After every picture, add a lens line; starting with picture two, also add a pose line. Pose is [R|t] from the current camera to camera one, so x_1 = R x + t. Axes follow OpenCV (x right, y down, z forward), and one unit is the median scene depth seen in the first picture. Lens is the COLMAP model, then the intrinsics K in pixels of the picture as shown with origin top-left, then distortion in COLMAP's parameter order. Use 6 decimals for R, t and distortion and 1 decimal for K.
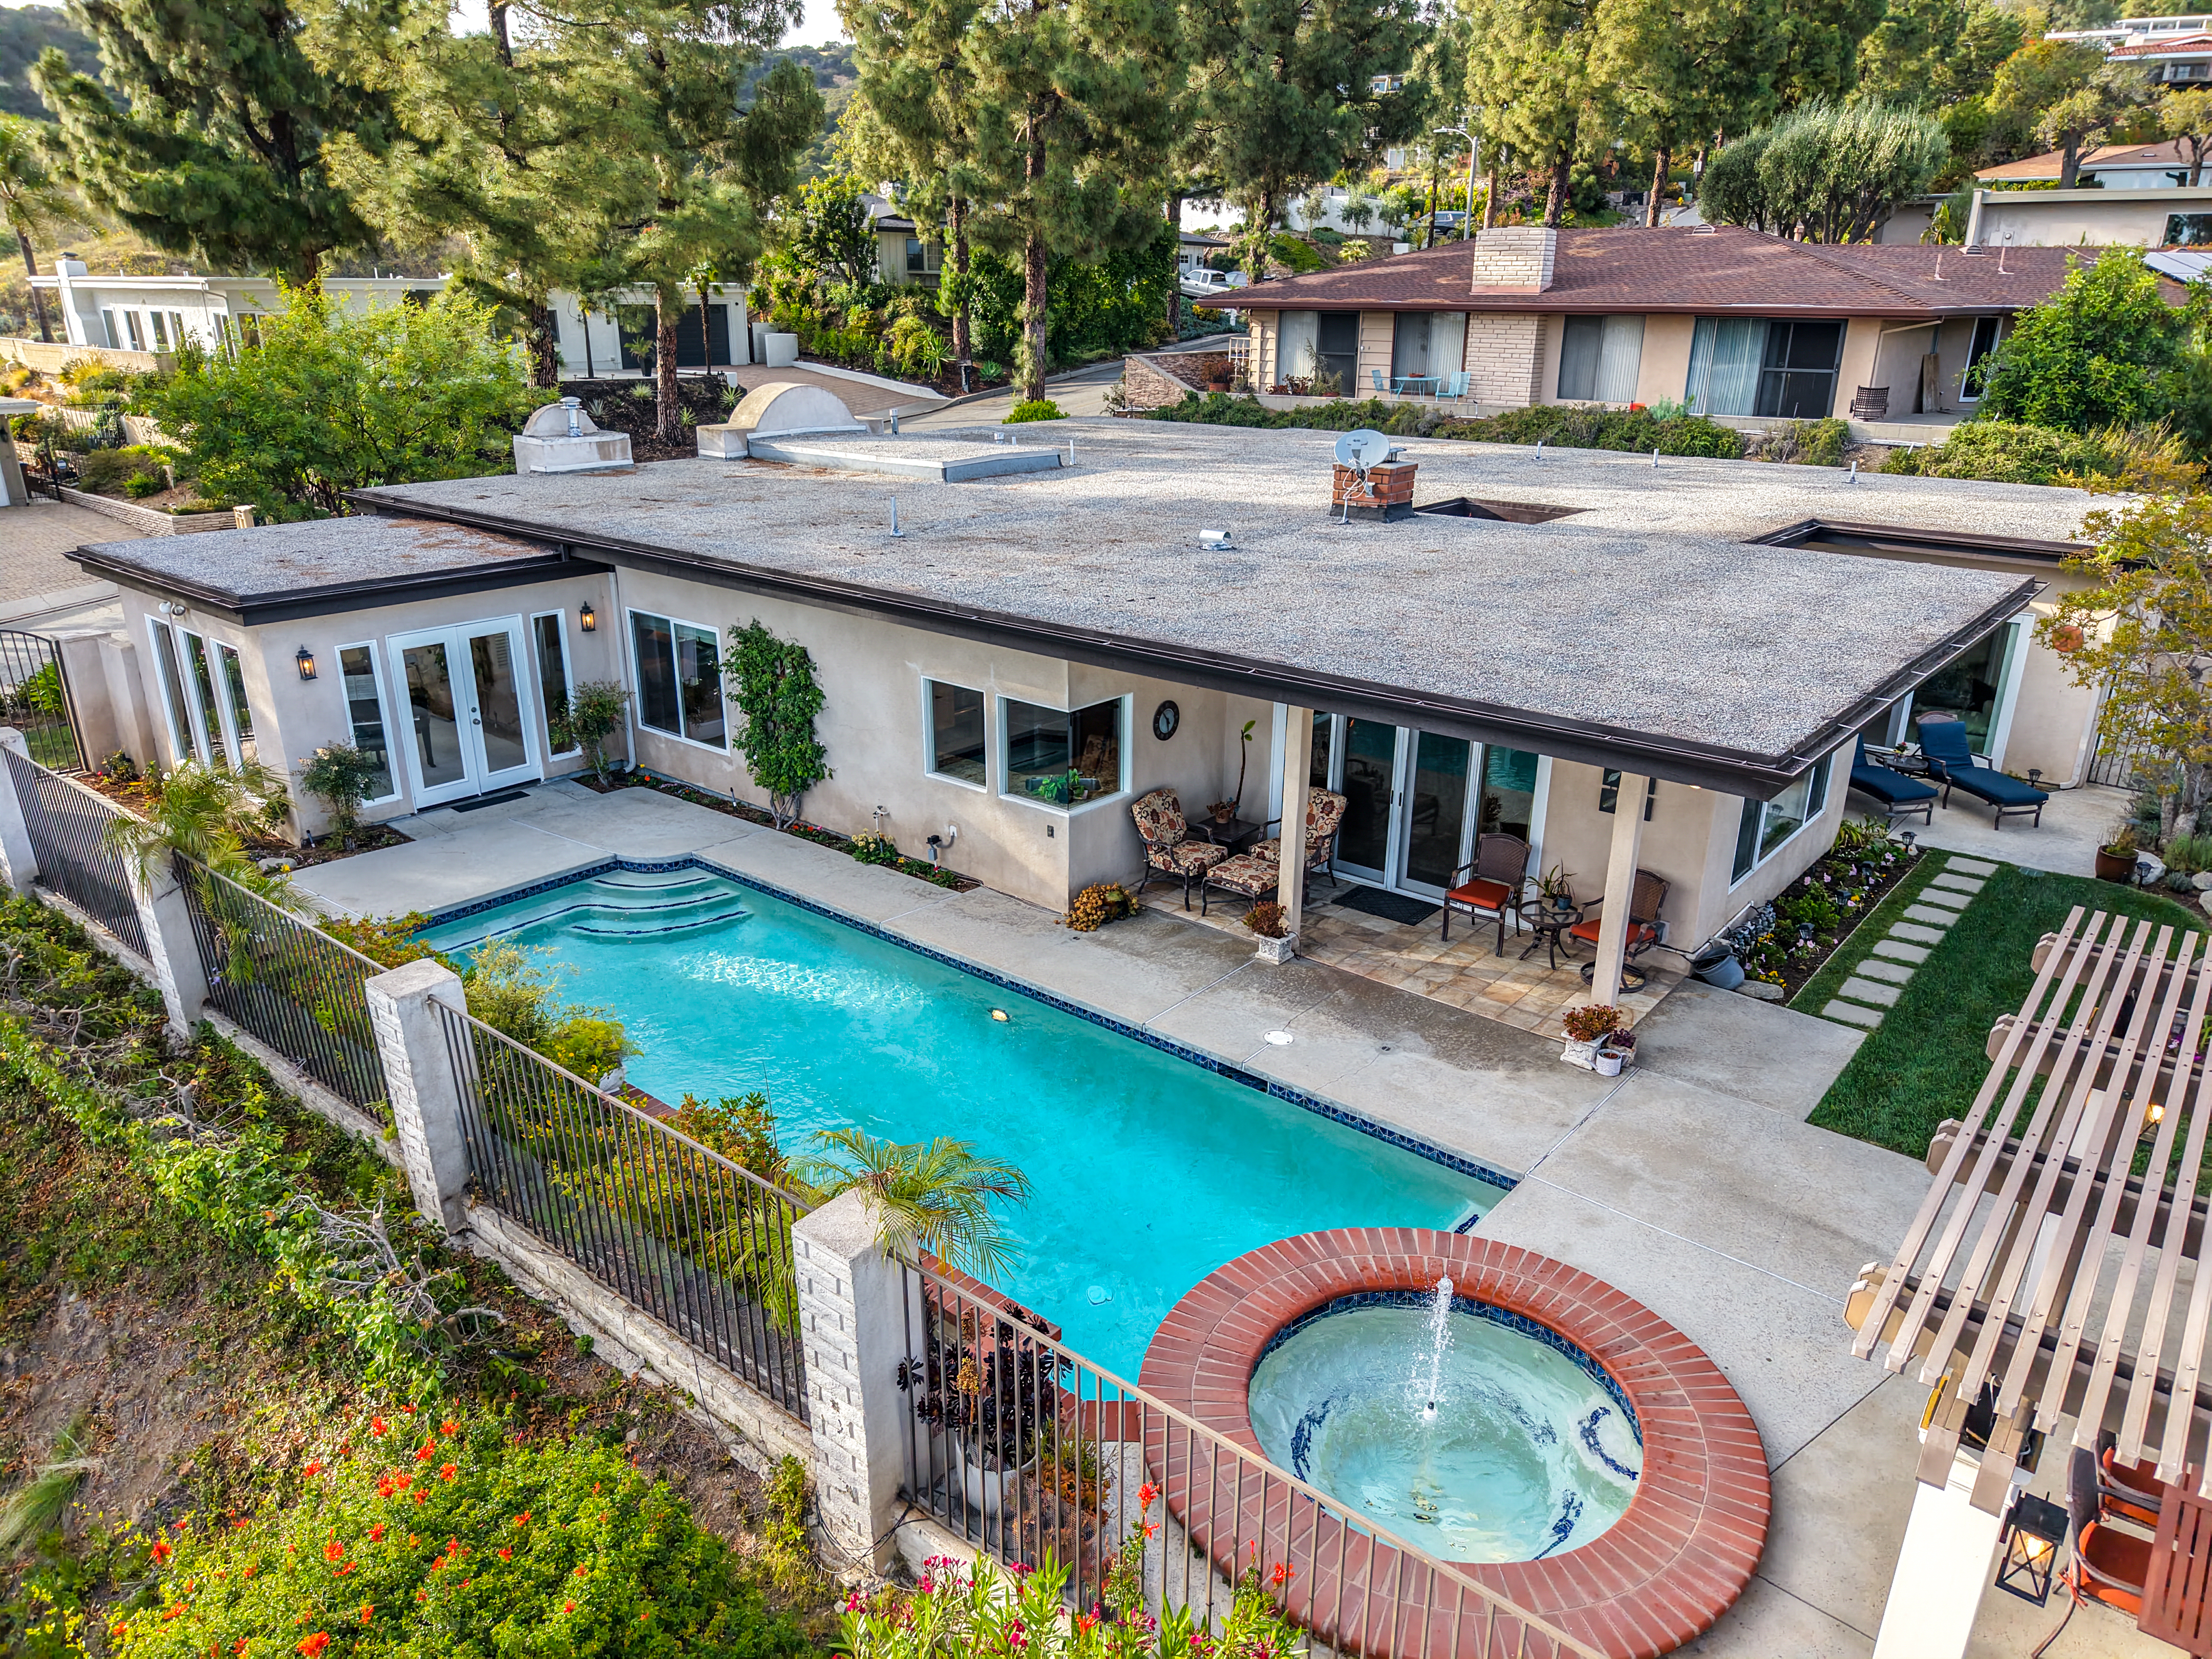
lens RADIAL K [[1480.6, 0, 1104.2], [0, 1480.6, 835.3], [0, 0, 1]] dist [0.002939, -0.001494]
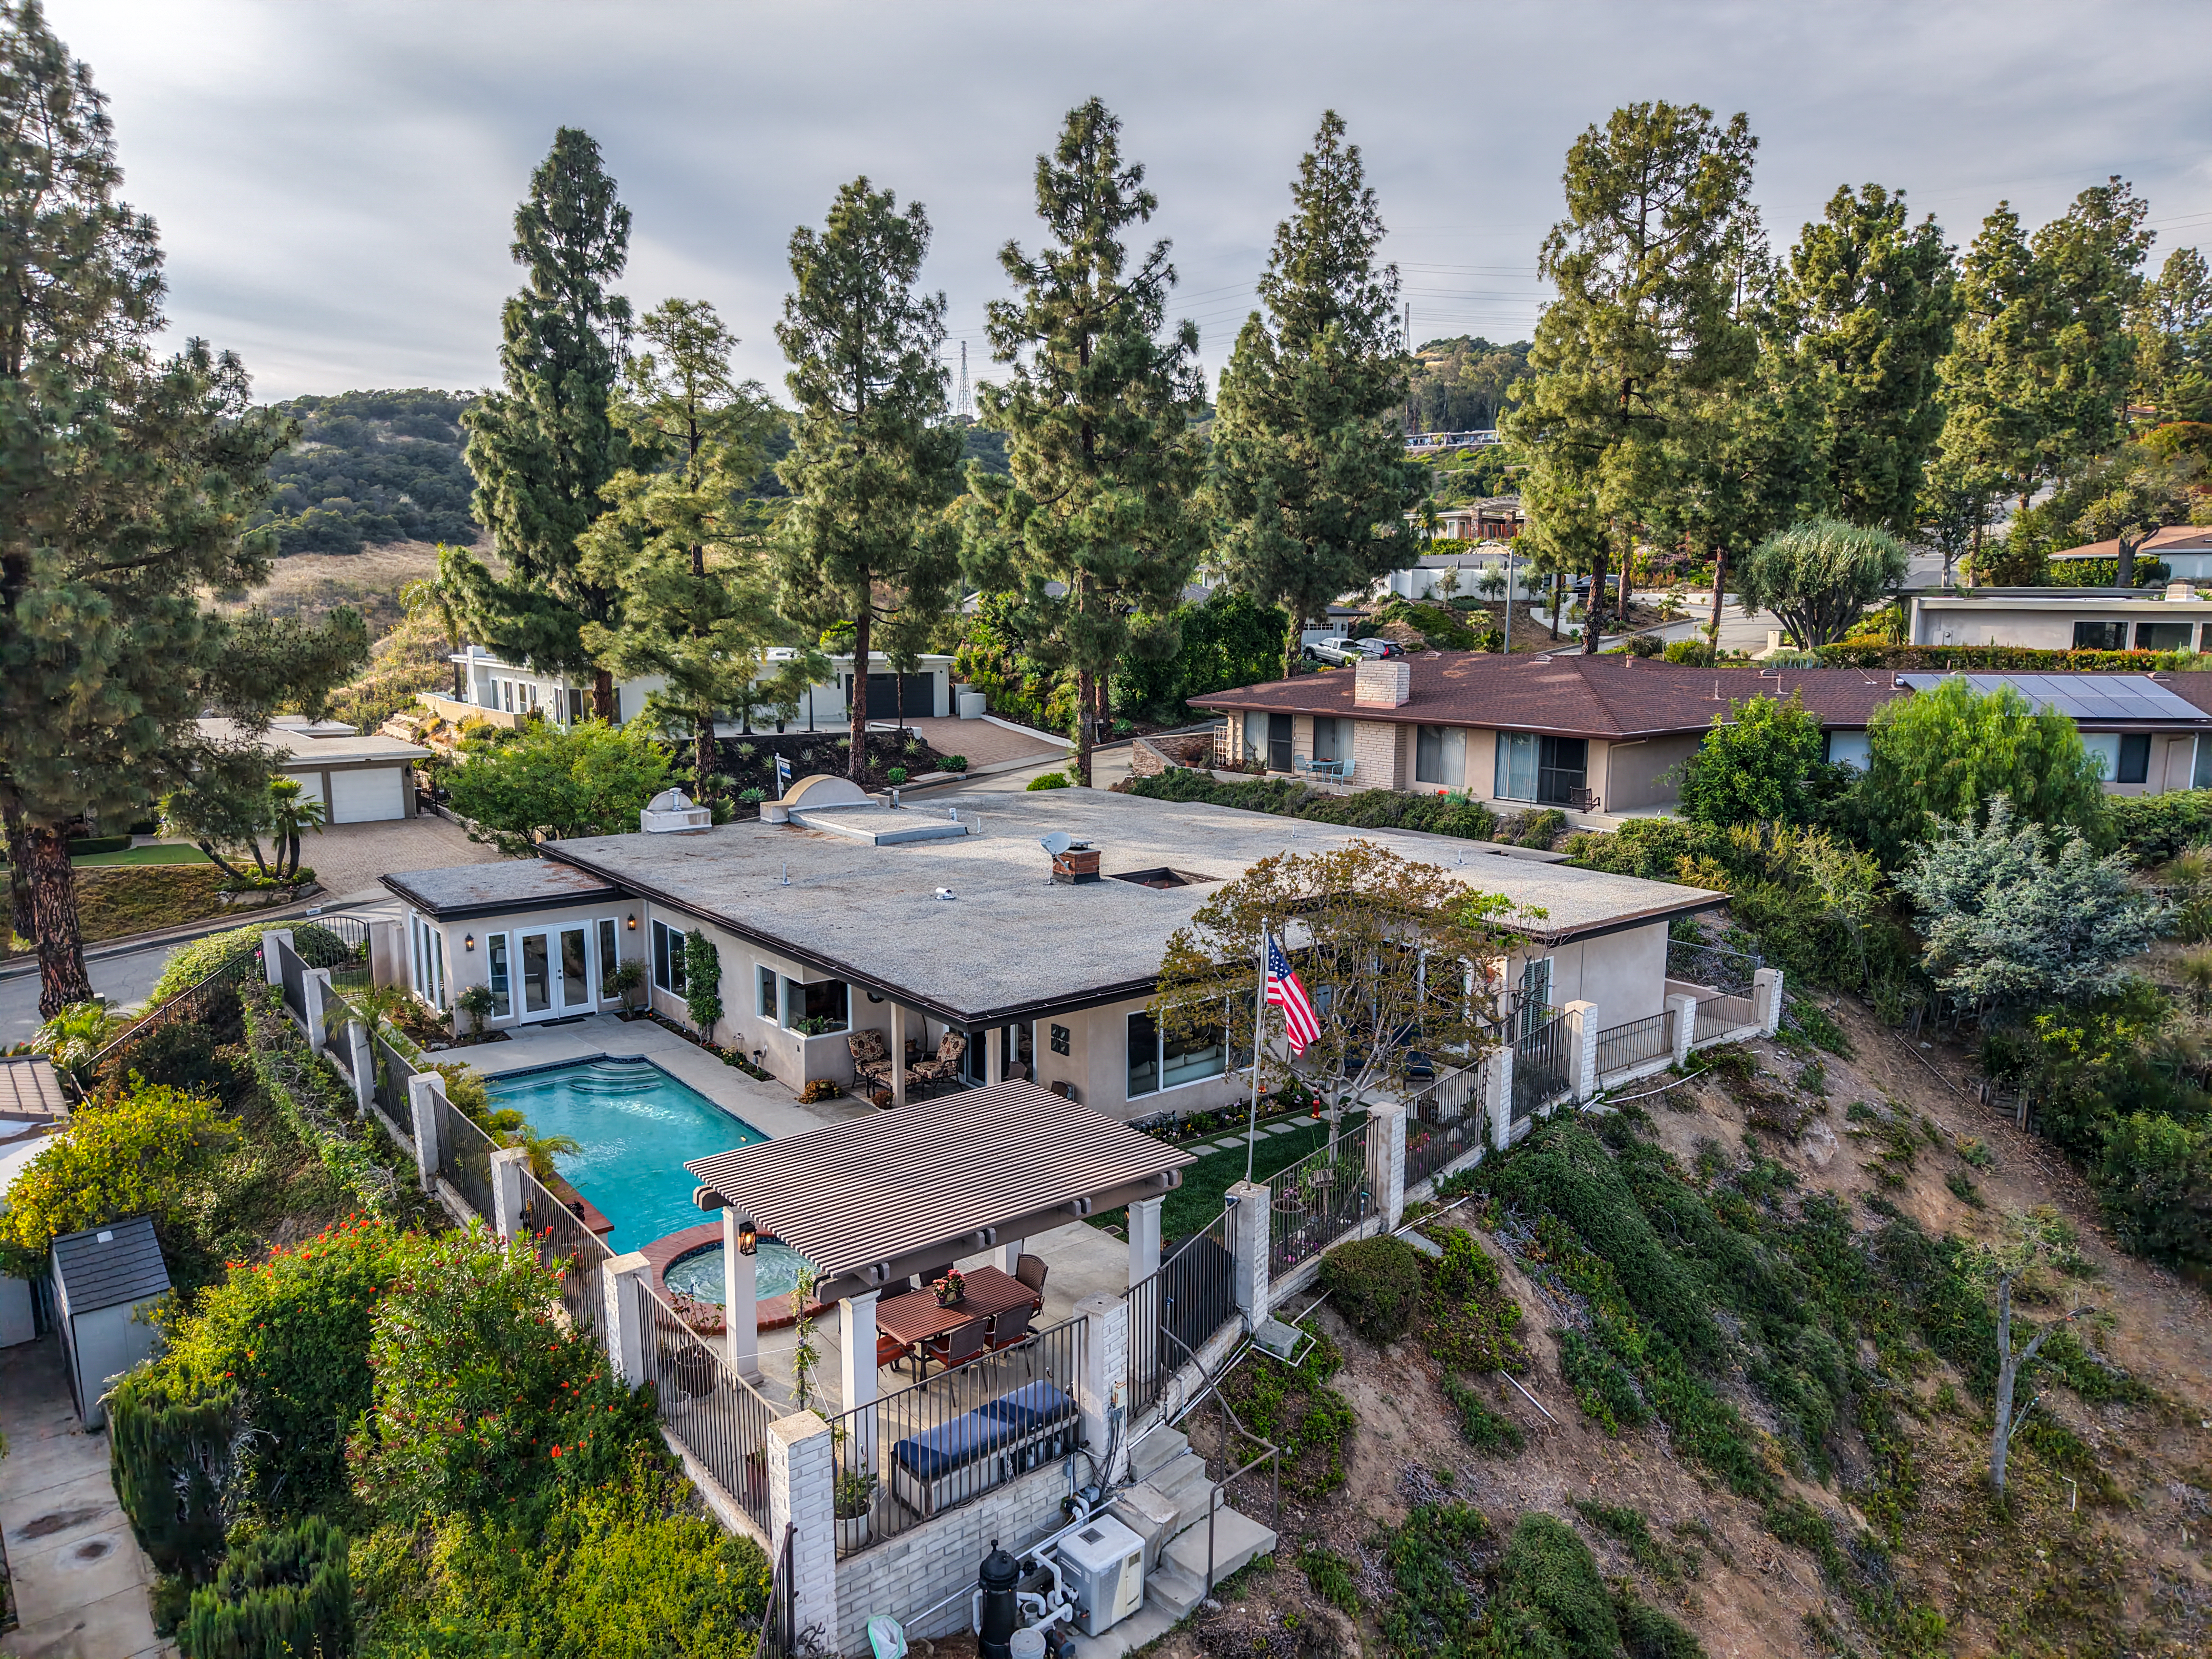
lens RADIAL K [[1480.6, 0, 1109.4], [0, 1480.6, 832.9], [0, 0, 1]] dist [0.002939, -0.001494]
pose [[0.978471, 0.026869, -0.204627, 0.570241], [-0.067046, 0.979095, -0.192034, 0.050334], [0.195190, 0.201619, 0.959818, -0.611656]]
